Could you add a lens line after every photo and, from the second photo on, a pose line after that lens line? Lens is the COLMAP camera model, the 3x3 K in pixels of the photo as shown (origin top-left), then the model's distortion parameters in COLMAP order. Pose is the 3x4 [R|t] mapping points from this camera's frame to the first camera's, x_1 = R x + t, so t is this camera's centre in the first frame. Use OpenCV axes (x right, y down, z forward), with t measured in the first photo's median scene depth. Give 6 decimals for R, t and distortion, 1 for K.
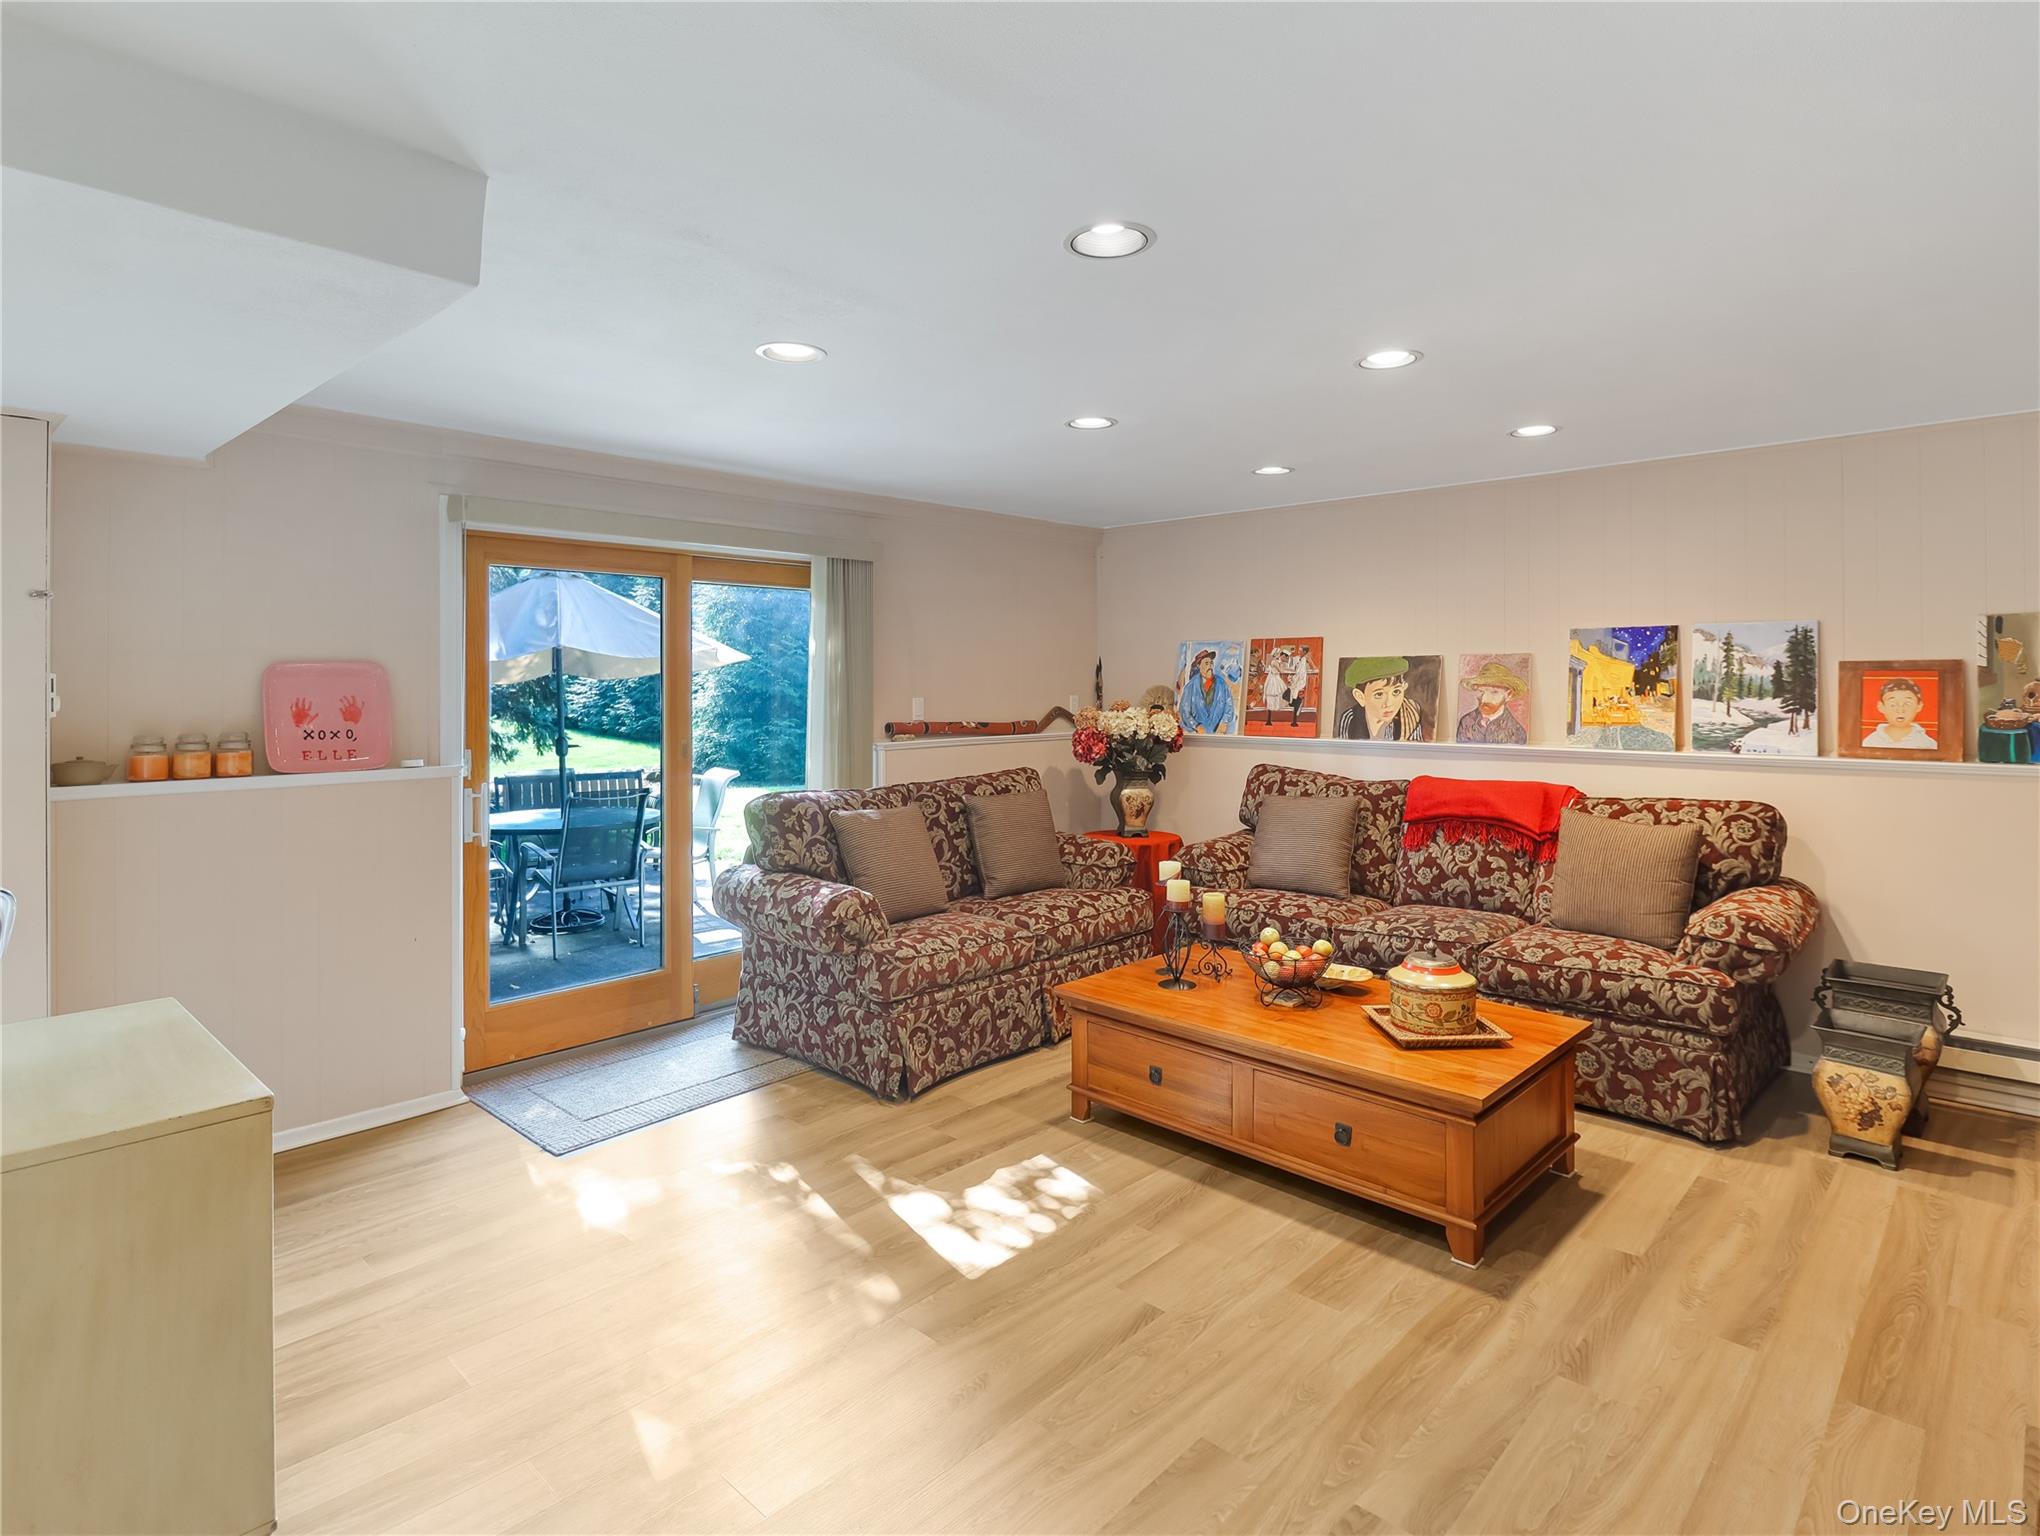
lens RADIAL K [[1083.8, 0, 1026.0], [0, 1083.8, 709.5], [0, 0, 1]] dist [-0.004311, -0.001454]
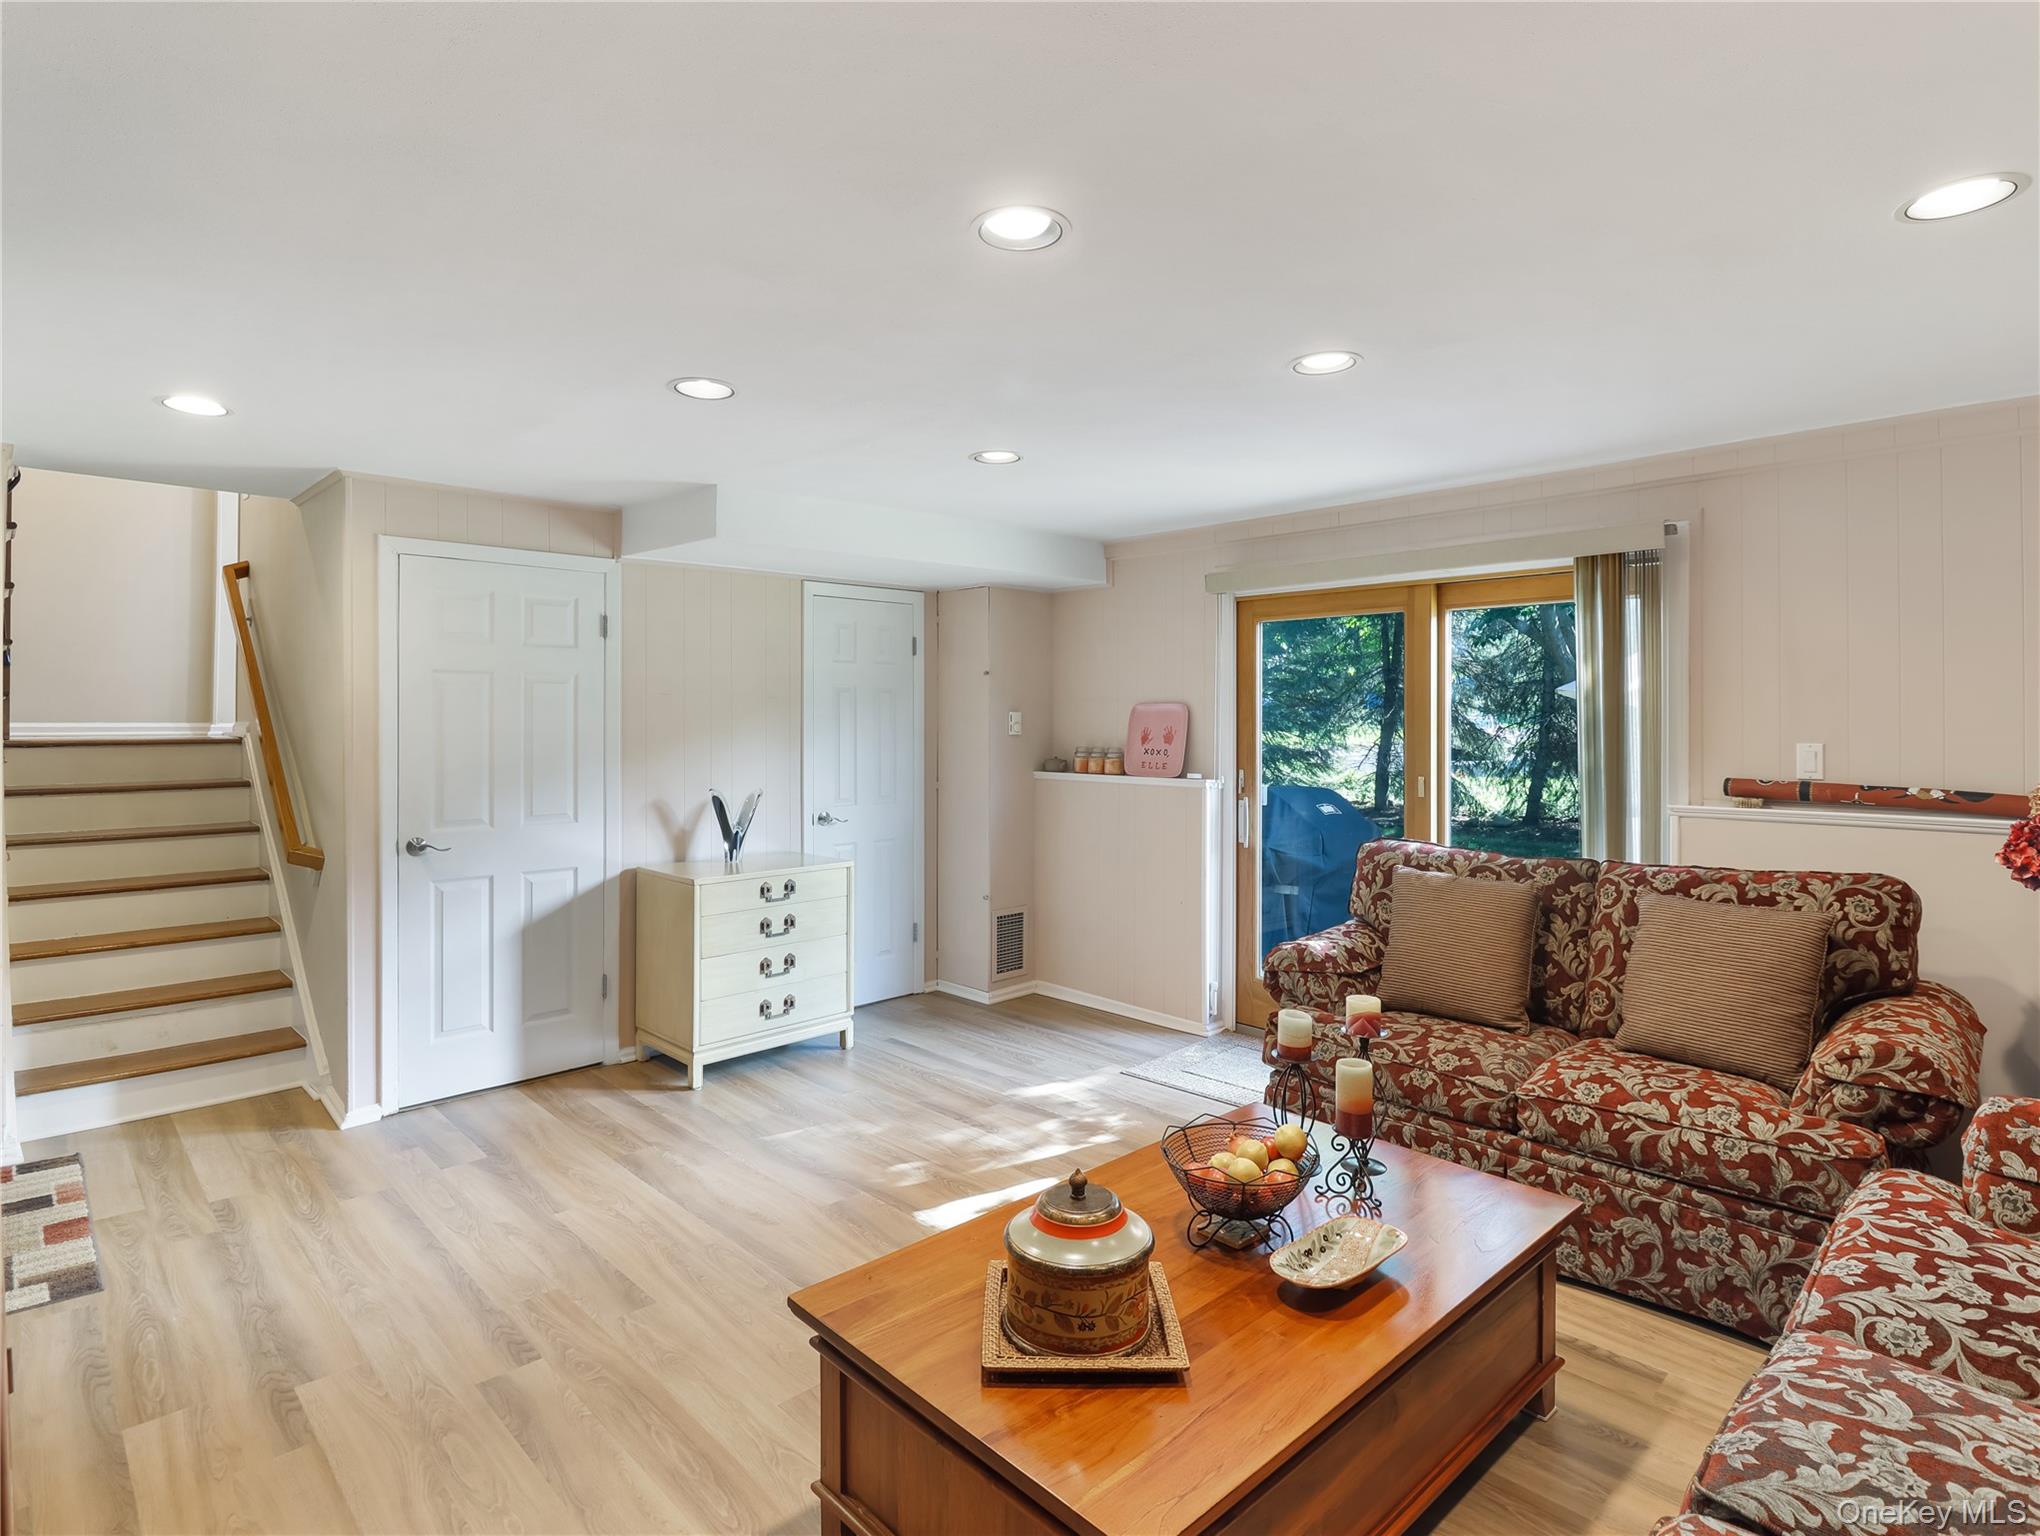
lens RADIAL K [[1088.6, 0, 1009.8], [0, 1088.6, 729.0], [0, 0, 1]] dist [-0.002275, -0.000961]
pose [[-0.053826, 0.011203, -0.998487, 0.809885], [-0.028562, 0.999511, 0.012754, -0.020631], [0.998142, 0.029205, -0.053480, 0.835956]]
